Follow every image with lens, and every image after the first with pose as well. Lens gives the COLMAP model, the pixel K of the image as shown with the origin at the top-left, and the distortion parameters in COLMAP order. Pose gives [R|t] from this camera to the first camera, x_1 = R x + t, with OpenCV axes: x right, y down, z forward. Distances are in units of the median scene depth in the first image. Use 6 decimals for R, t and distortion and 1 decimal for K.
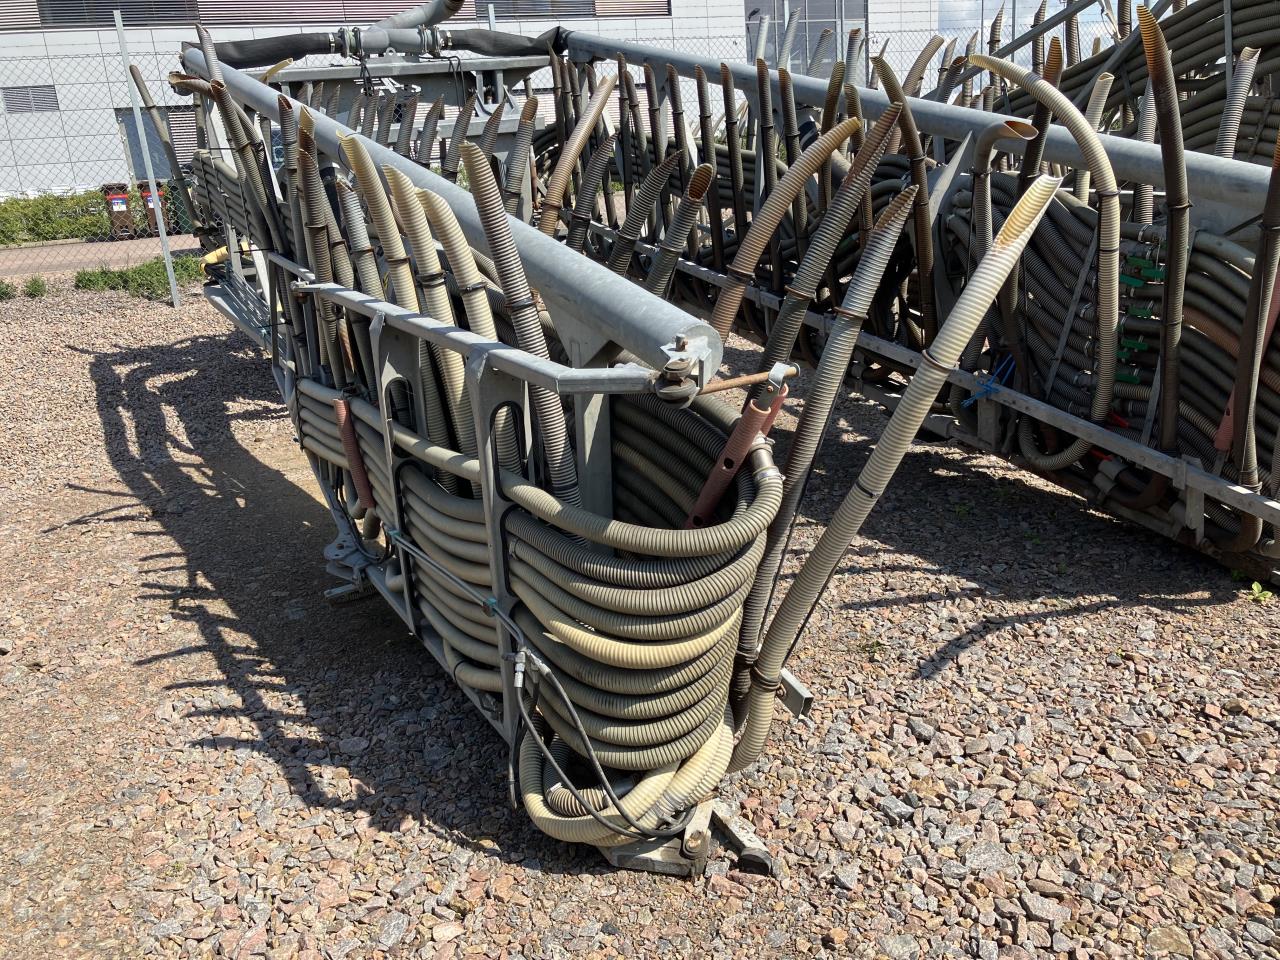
lens RADIAL K [[1051.8, 0, 645.1], [0, 1051.8, 501.6], [0, 0, 1]] dist [0.010182, -0.008552]
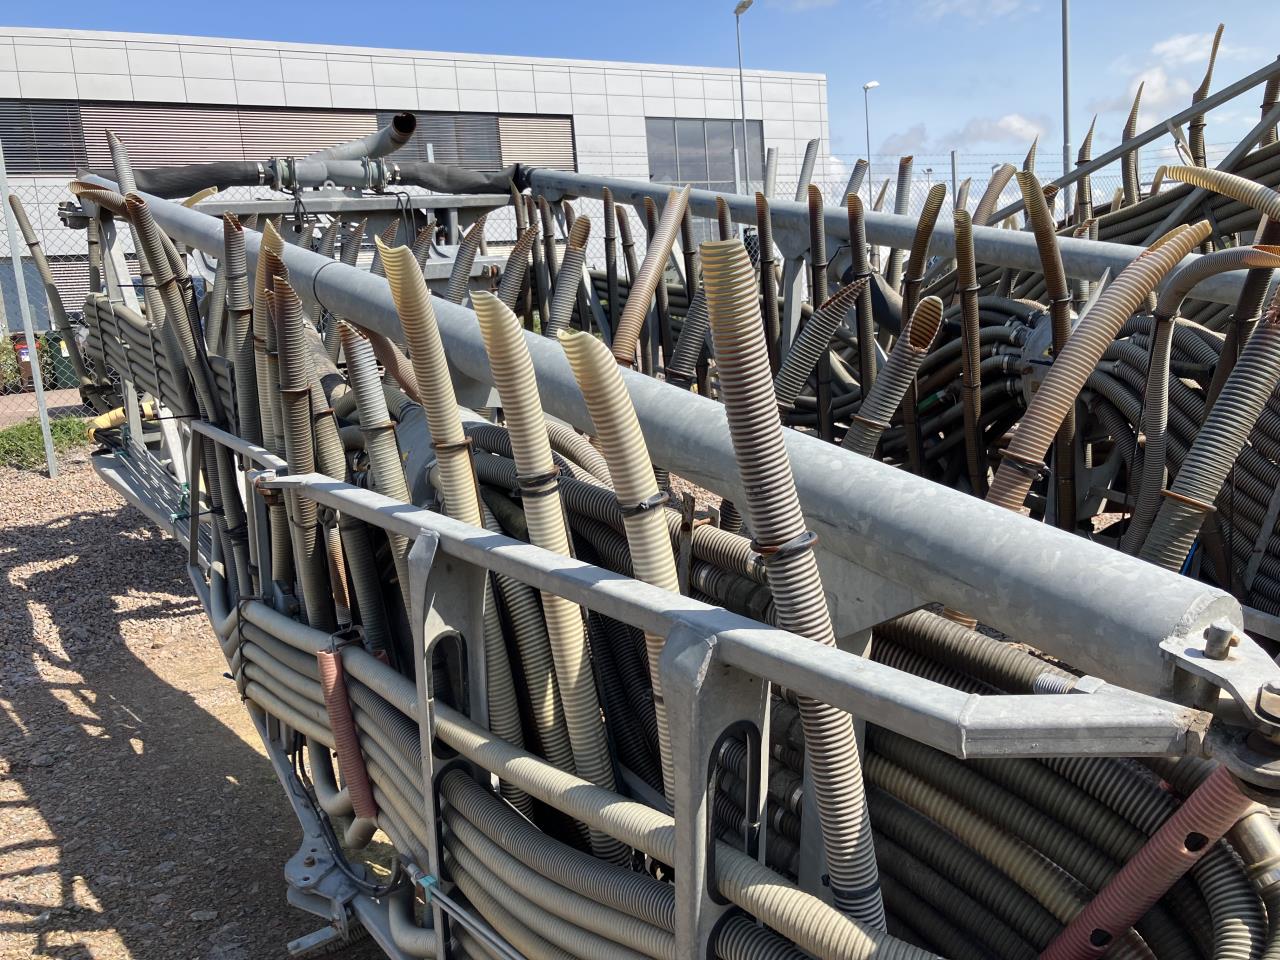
lens RADIAL K [[1051.8, 0, 645.1], [0, 1051.8, 501.6], [0, 0, 1]] dist [0.010182, -0.008552]
pose [[0.994536, -0.016724, 0.103049, -0.081669], [0.030662, 0.990343, -0.135202, -0.047981], [-0.099793, 0.137623, 0.985445, 0.167676]]
